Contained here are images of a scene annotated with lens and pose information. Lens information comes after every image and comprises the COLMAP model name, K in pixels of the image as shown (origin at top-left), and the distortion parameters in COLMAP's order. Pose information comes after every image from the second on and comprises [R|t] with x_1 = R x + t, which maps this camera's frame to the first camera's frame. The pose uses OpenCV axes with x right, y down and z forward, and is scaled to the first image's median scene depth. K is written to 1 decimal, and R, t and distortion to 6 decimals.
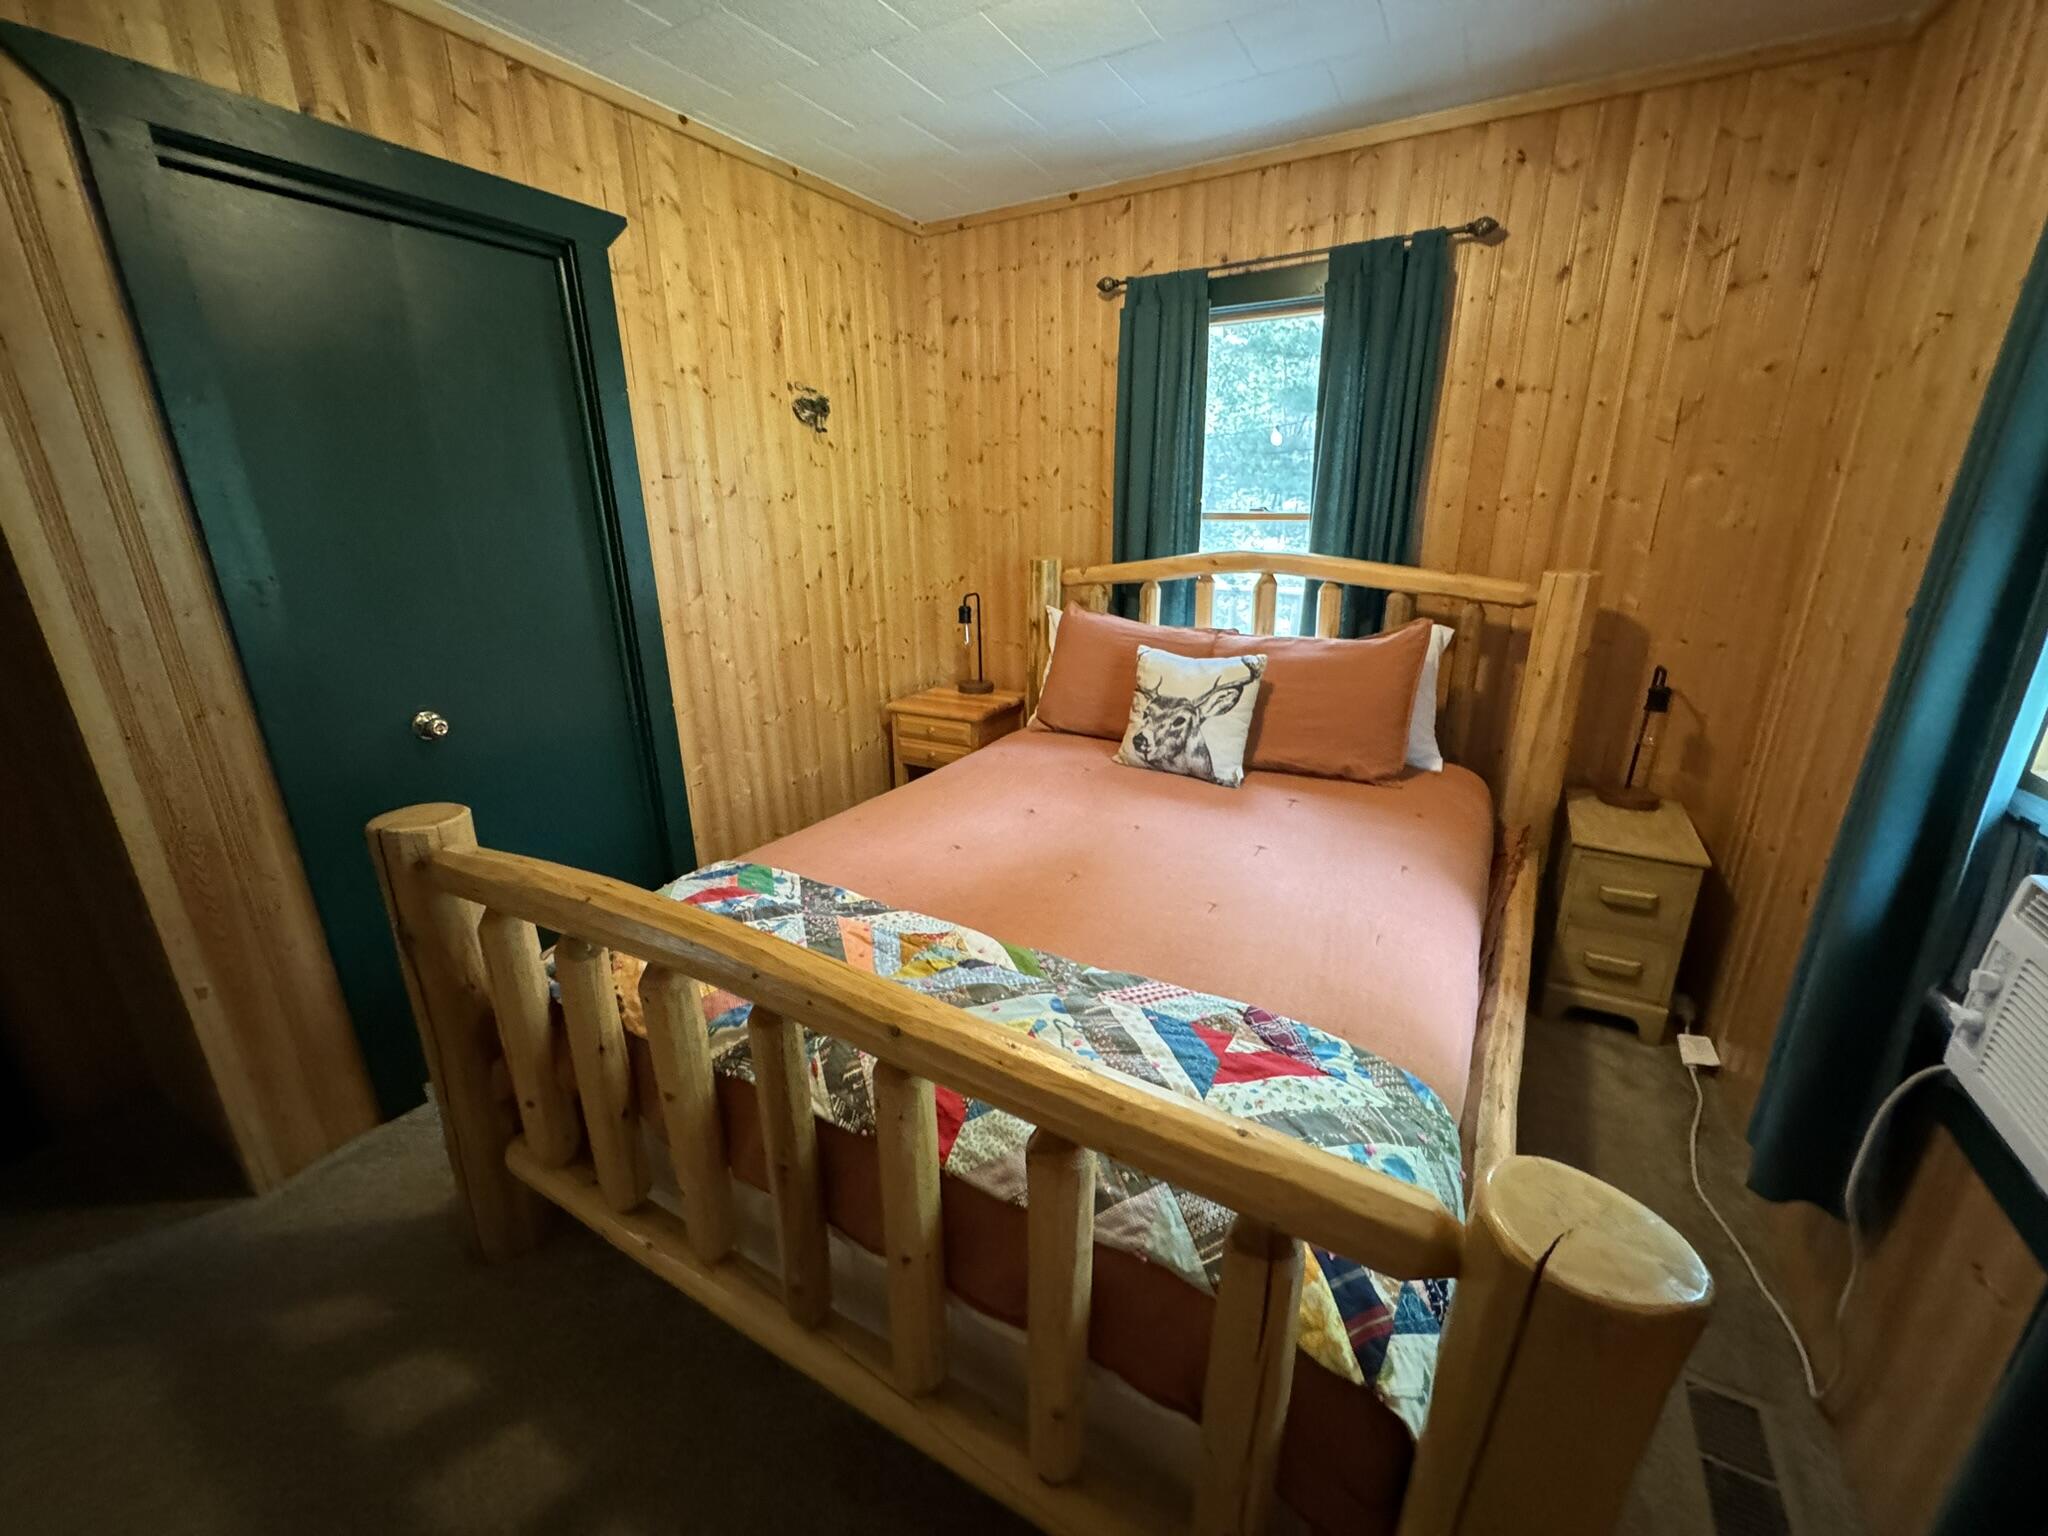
lens RADIAL K [[817.2, 0, 1024.0], [0, 817.2, 768.0], [0, 0, 1]] dist [-0.000388, -0.000363]
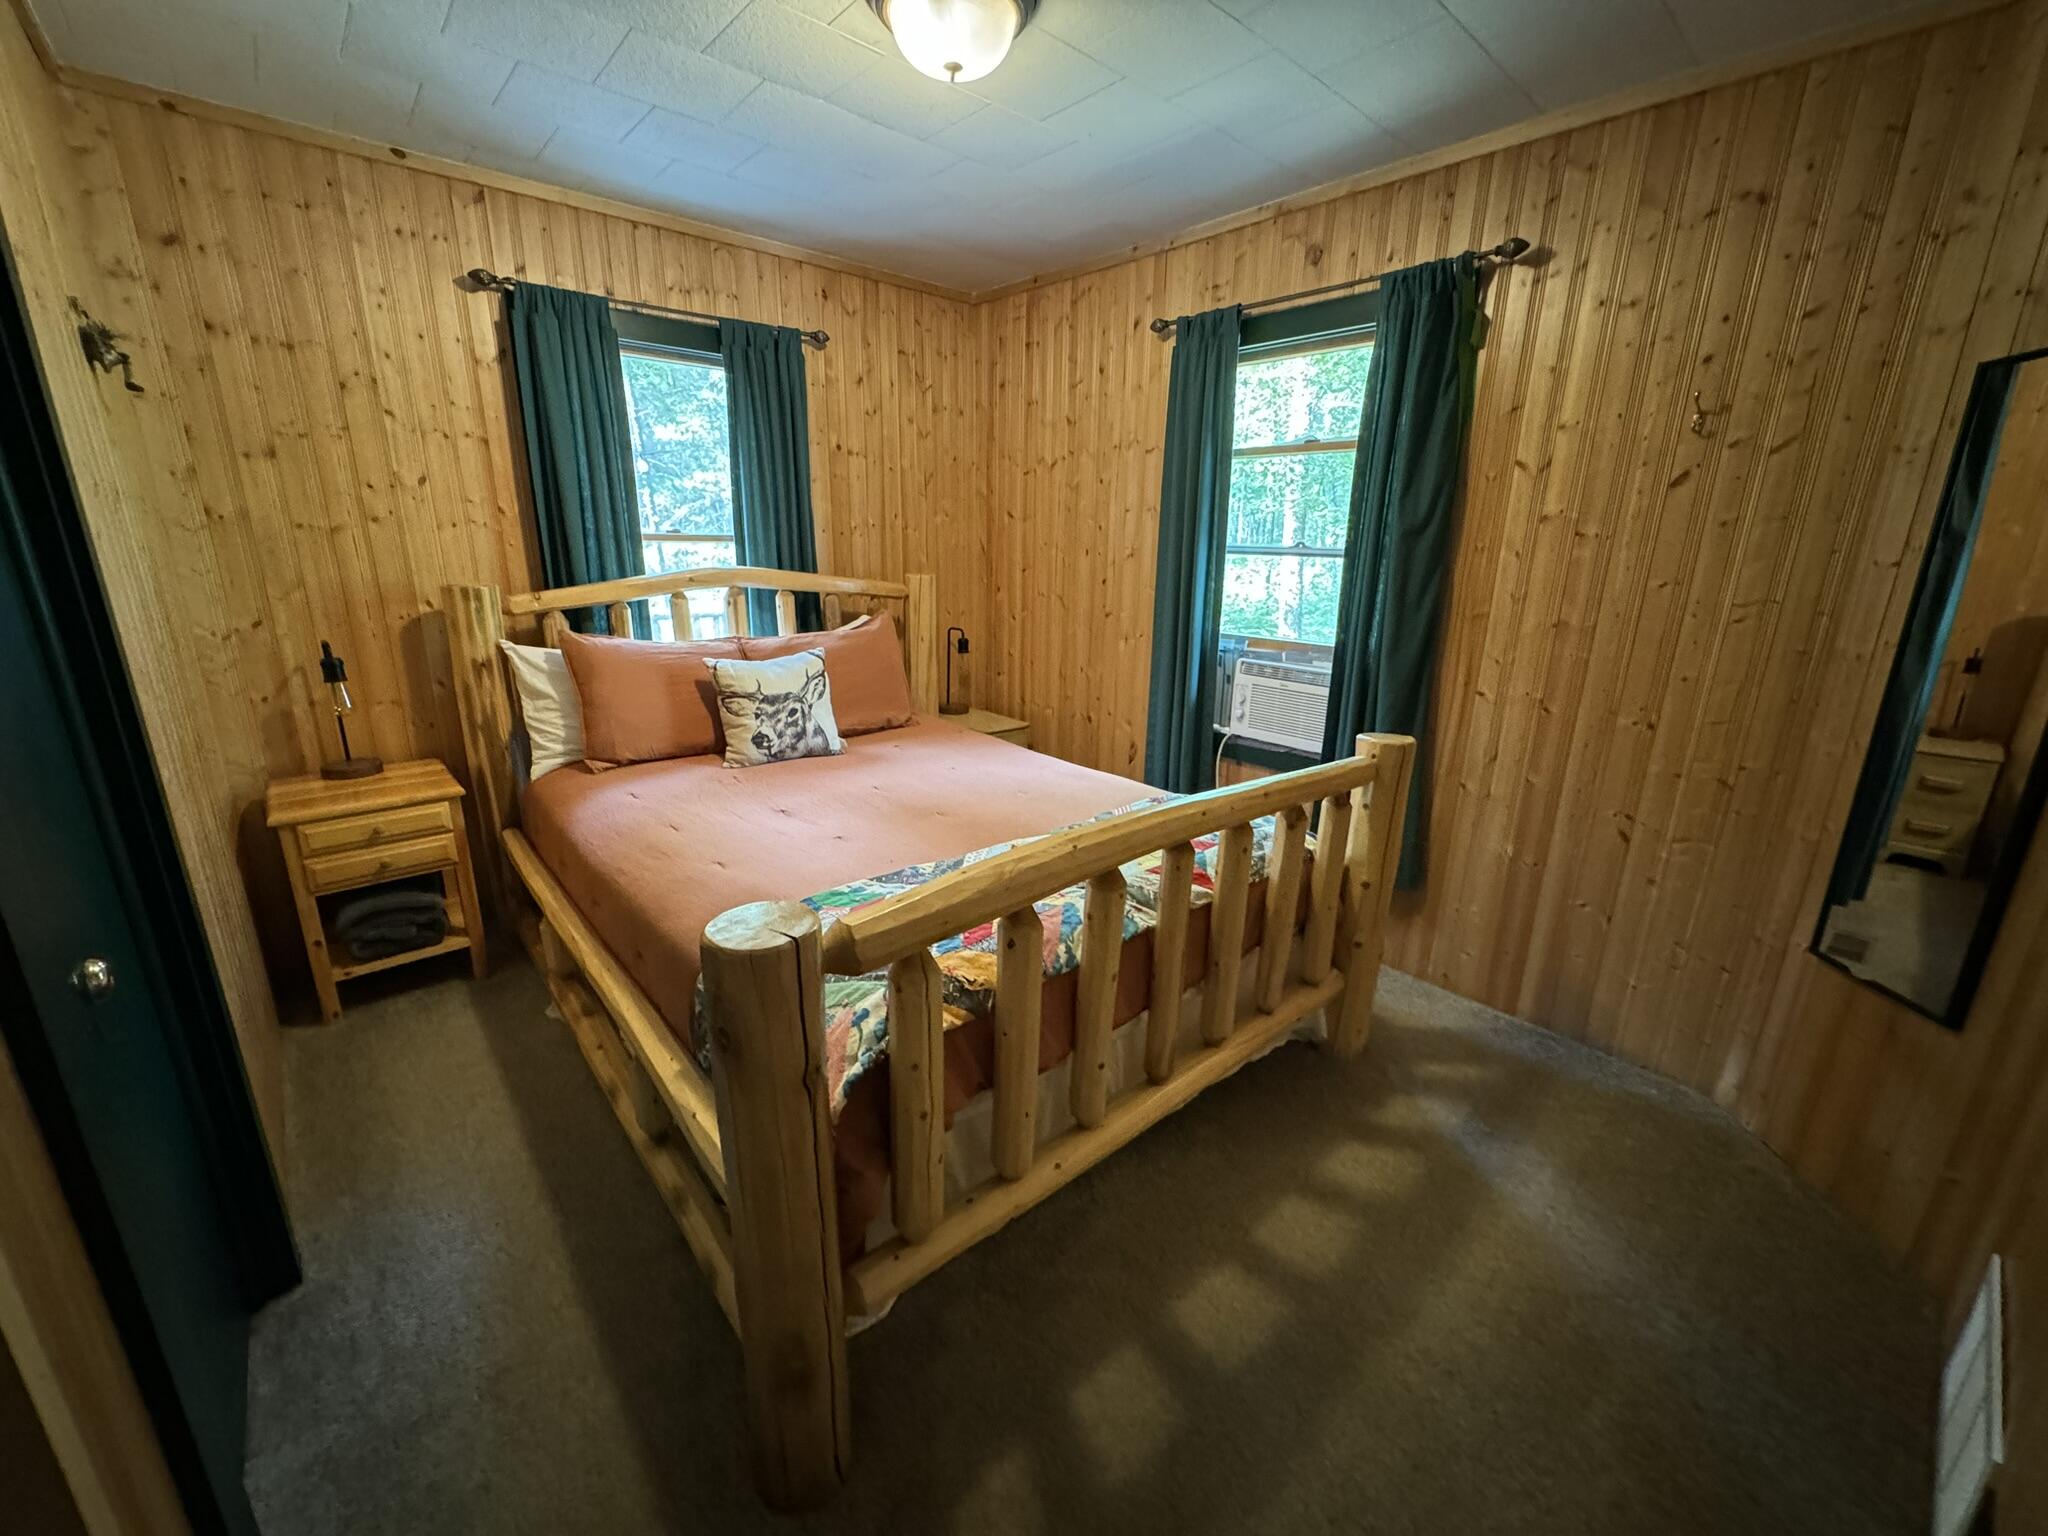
lens RADIAL K [[817.2, 0, 1024.0], [0, 817.2, 768.0], [0, 0, 1]] dist [-0.000388, -0.000363]
pose [[0.321954, -0.246865, 0.914004, -0.764926], [0.275334, 0.948094, 0.159087, -0.074598], [-0.905835, 0.200437, 0.373213, 0.281086]]
